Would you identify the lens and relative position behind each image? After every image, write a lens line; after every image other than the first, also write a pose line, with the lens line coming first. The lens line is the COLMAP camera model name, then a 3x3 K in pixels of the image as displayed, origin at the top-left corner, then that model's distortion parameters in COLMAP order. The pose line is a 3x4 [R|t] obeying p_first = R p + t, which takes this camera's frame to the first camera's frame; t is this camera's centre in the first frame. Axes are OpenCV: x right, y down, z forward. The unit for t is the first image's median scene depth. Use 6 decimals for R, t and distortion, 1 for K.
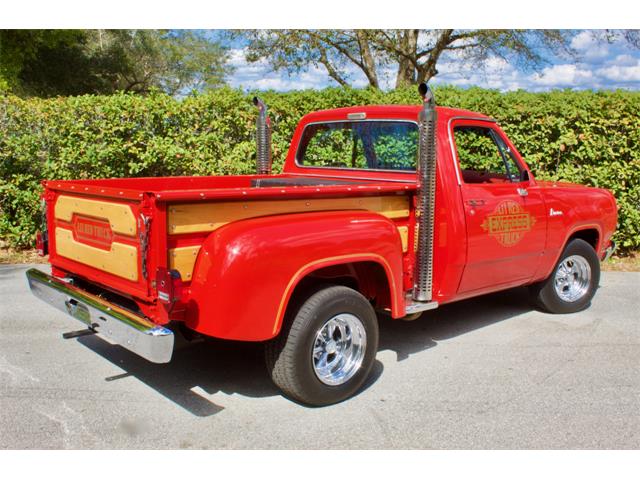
lens RADIAL K [[634.0, 0, 334.1], [0, 634.0, 235.3], [0, 0, 1]] dist [-0.066561, 0.000000]
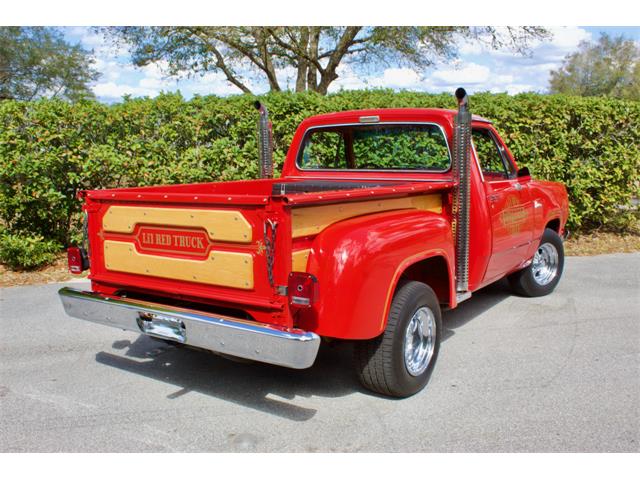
lens RADIAL K [[634.0, 0, 318.5], [0, 634.0, 240.4], [0, 0, 1]] dist [-0.066561, 0.000000]
pose [[0.972967, -0.053824, 0.224584, -0.282993], [0.053620, 0.998537, 0.007011, -0.001909], [-0.224633, 0.005221, 0.974429, 0.013452]]
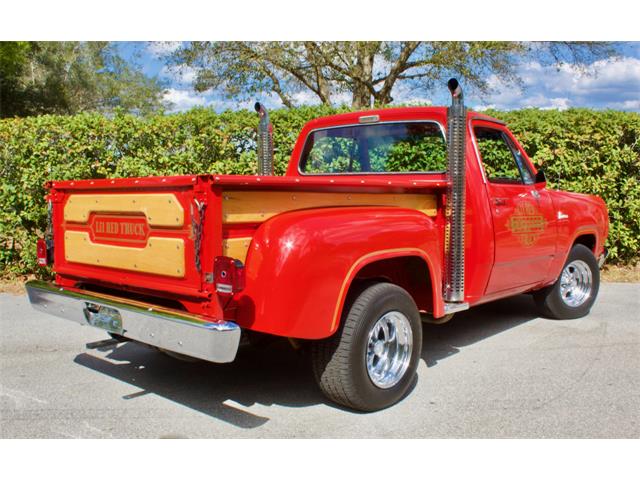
lens RADIAL K [[634.0, 0, 325.5], [0, 634.0, 244.2], [0, 0, 1]] dist [-0.066561, 0.000000]
pose [[0.994246, -0.021545, 0.104930, -0.135374], [0.026969, 0.998357, -0.050549, 0.051241], [-0.103669, 0.053088, 0.993194, 0.048053]]
